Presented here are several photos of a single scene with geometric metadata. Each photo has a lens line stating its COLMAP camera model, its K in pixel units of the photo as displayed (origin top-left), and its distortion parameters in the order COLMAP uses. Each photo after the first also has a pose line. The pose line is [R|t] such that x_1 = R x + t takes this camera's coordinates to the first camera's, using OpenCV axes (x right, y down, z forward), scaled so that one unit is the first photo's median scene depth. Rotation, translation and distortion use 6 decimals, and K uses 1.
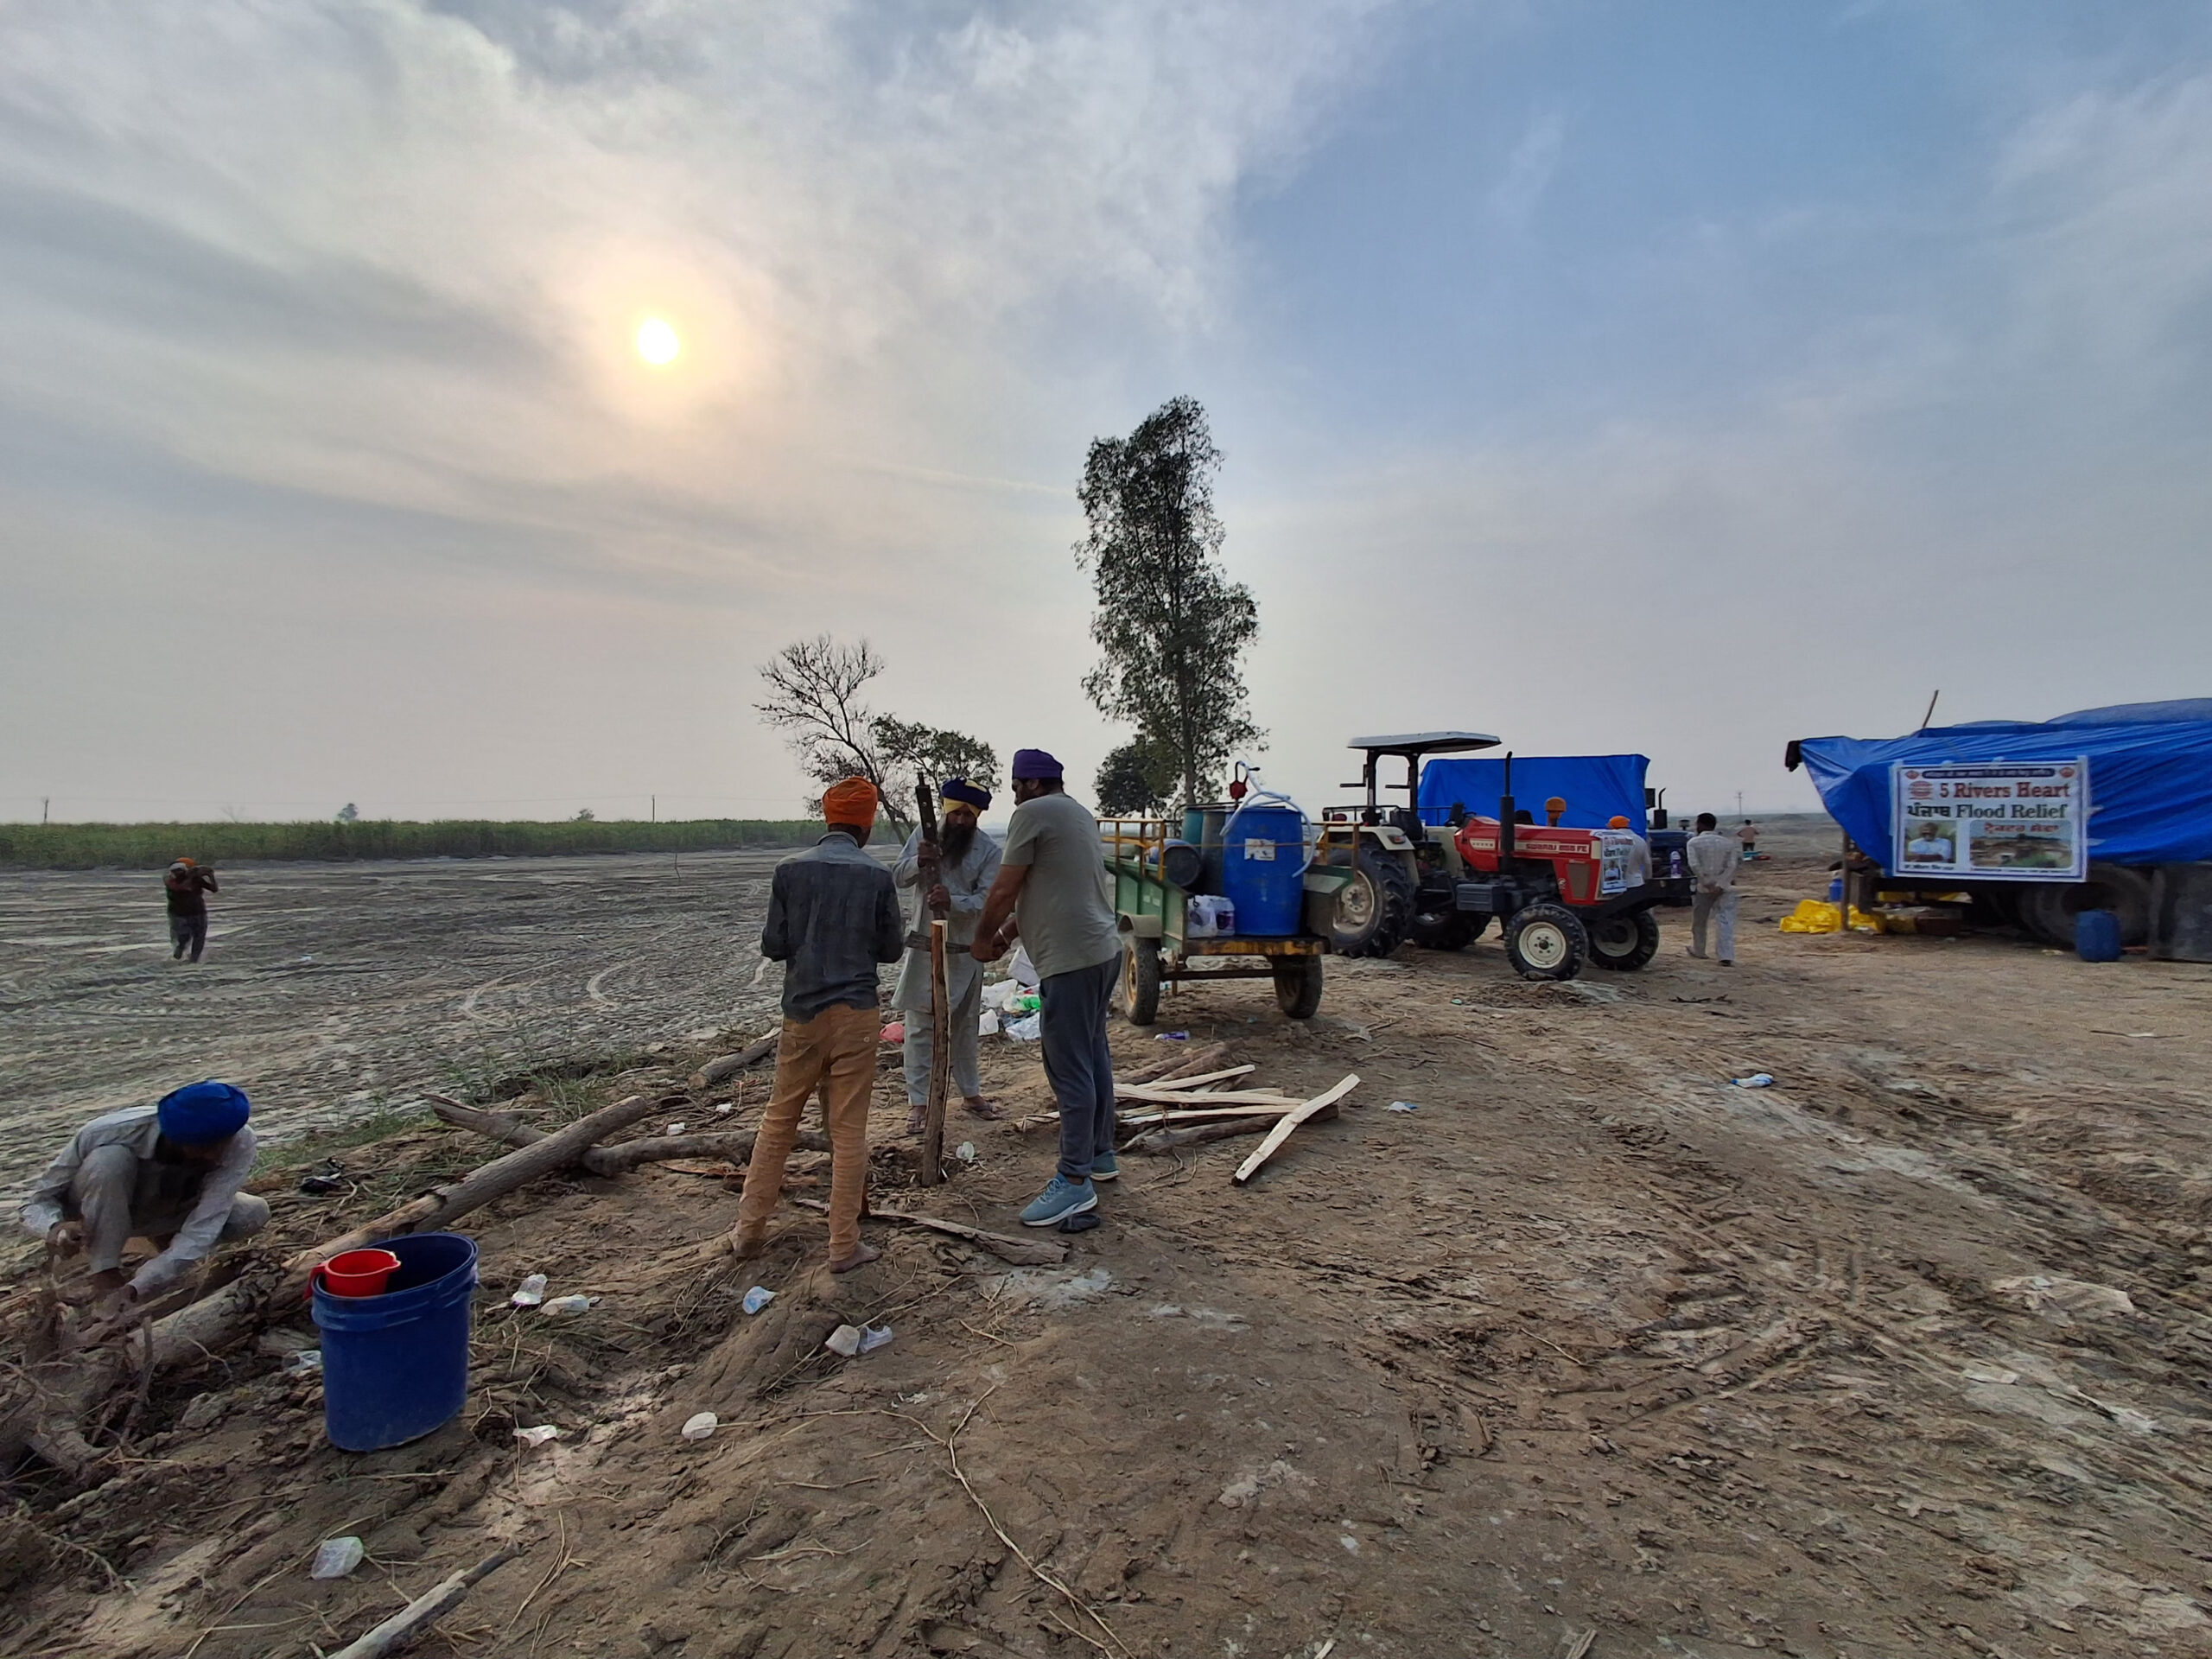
lens RADIAL K [[998.8, 0, 1106.0], [0, 998.8, 829.5], [0, 0, 1]] dist [-0.000698, -0.000005]
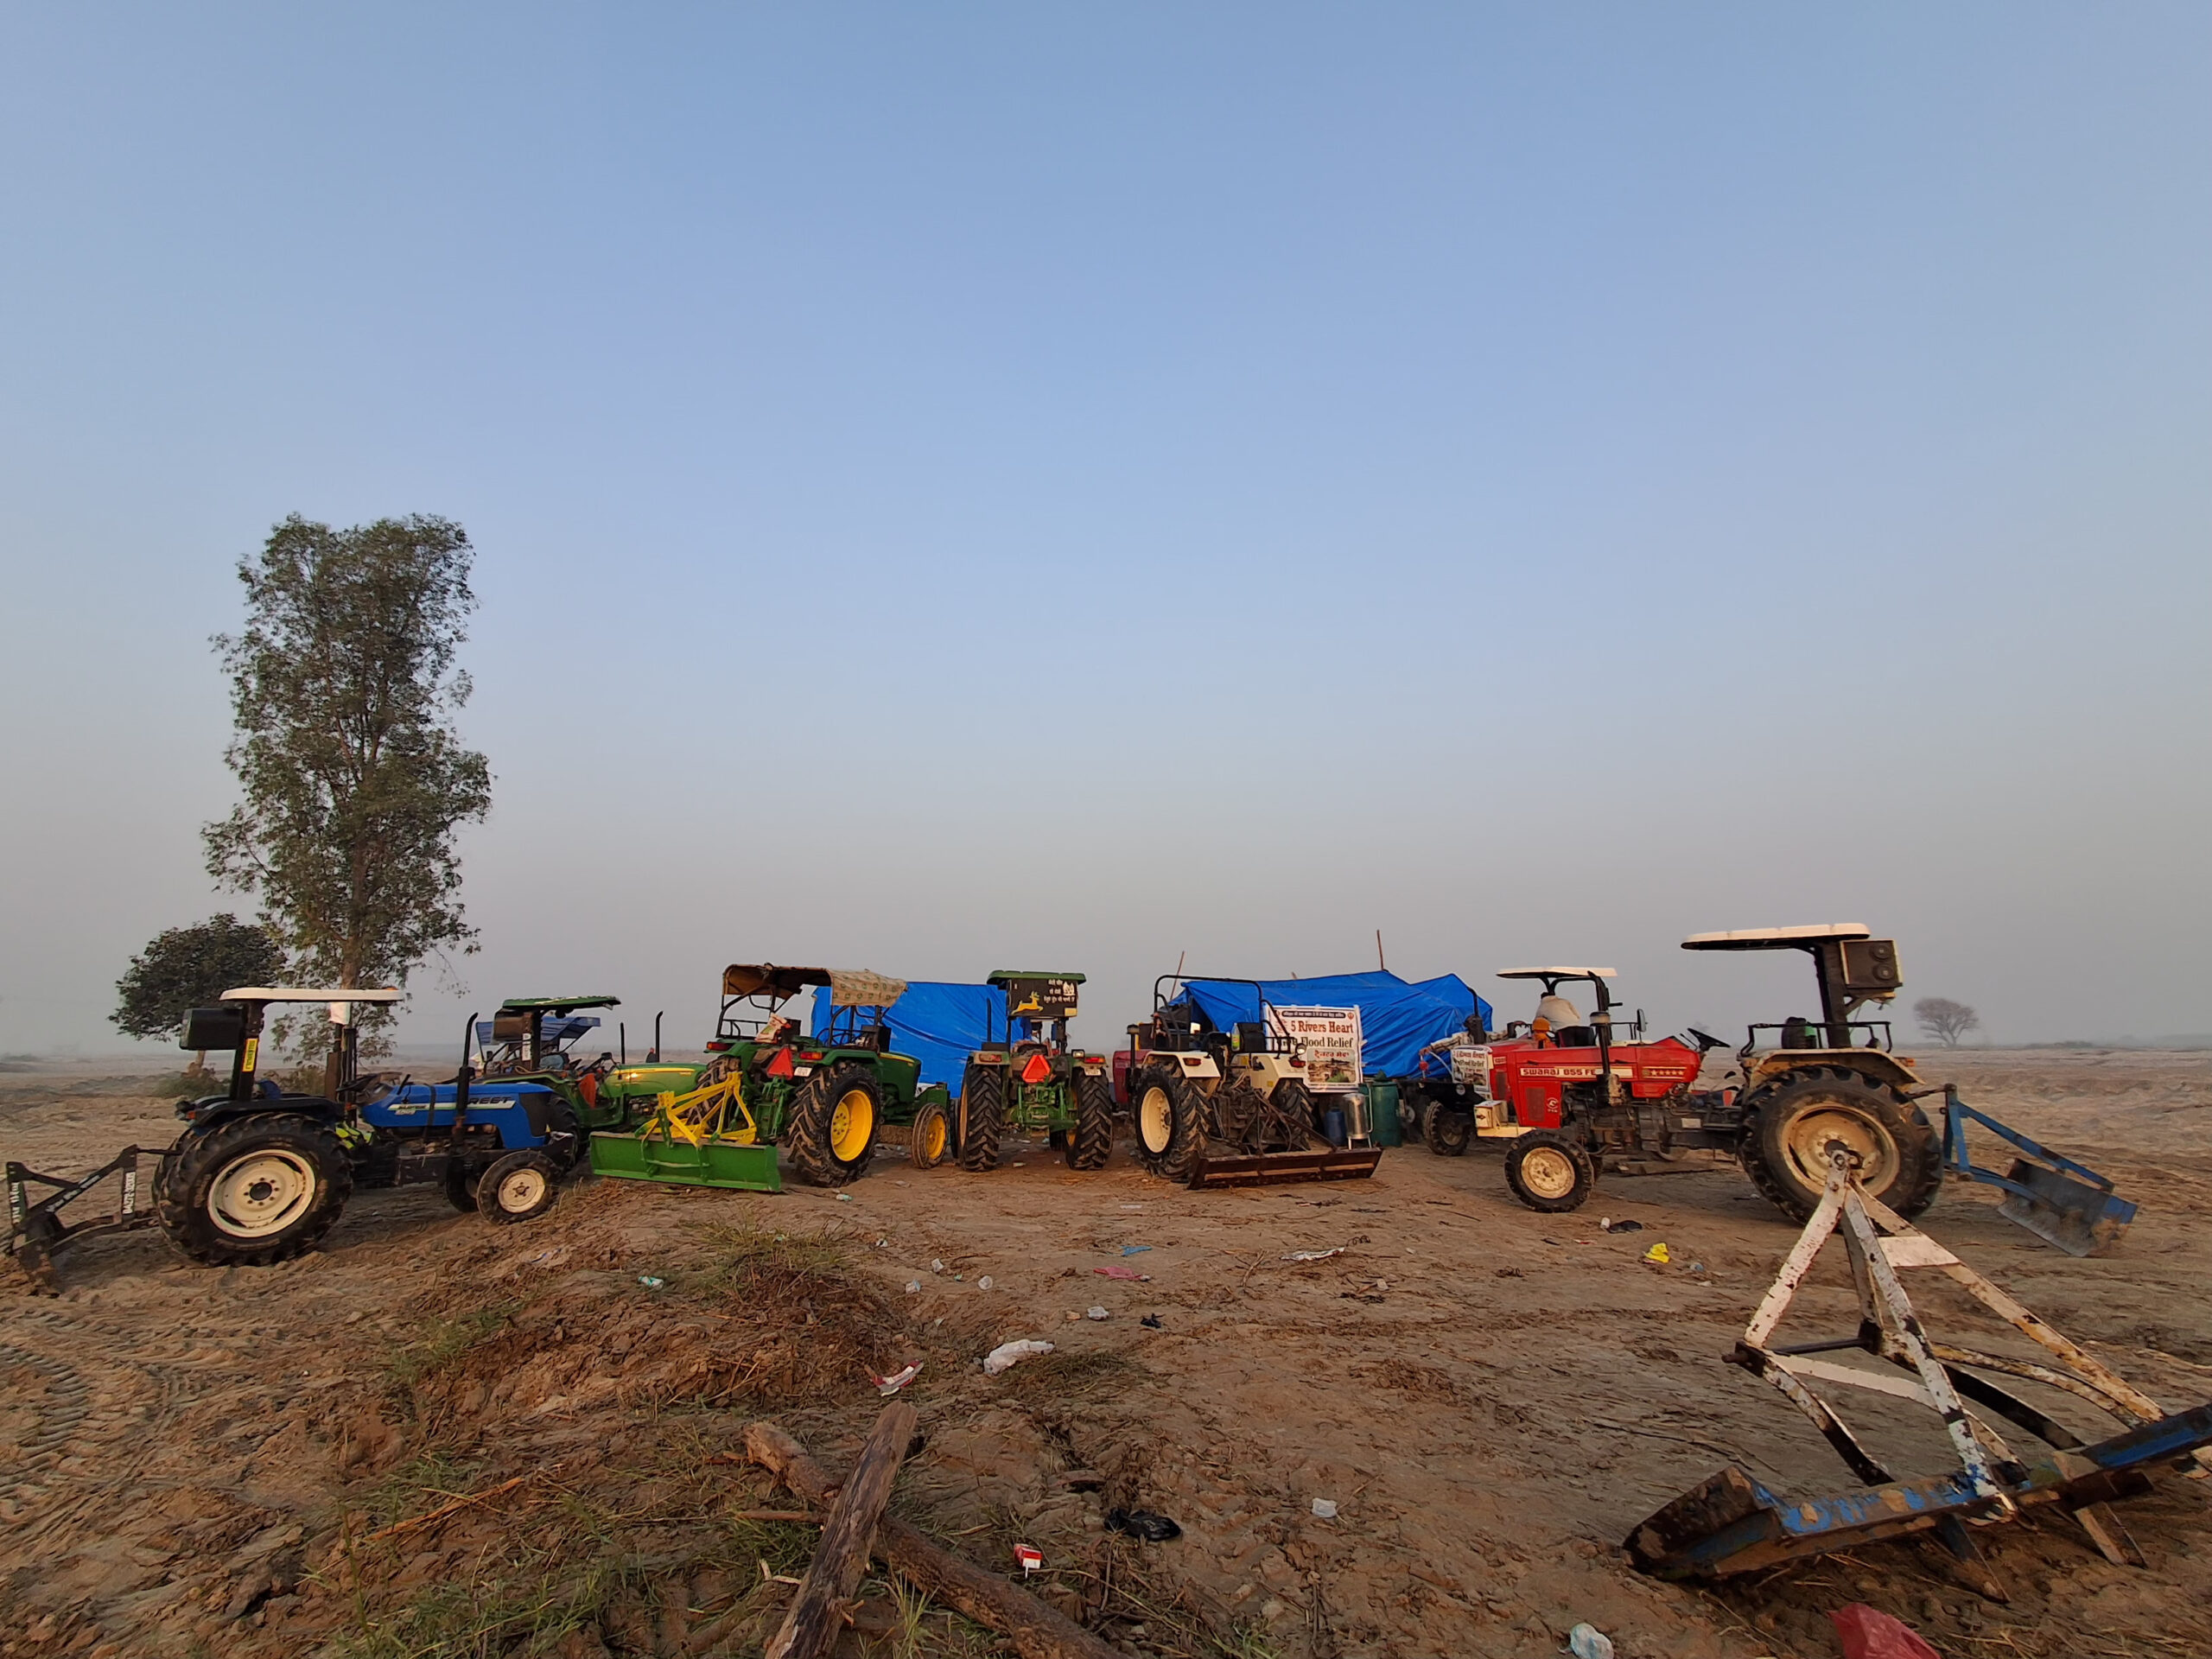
lens RADIAL K [[998.8, 0, 1106.0], [0, 998.8, 829.5], [0, 0, 1]] dist [-0.000698, -0.000005]
pose [[0.635401, 0.190823, 0.748233, -0.416761], [-0.008987, 0.970746, -0.239940, 0.031707], [-0.772130, 0.145734, 0.618528, 0.310596]]
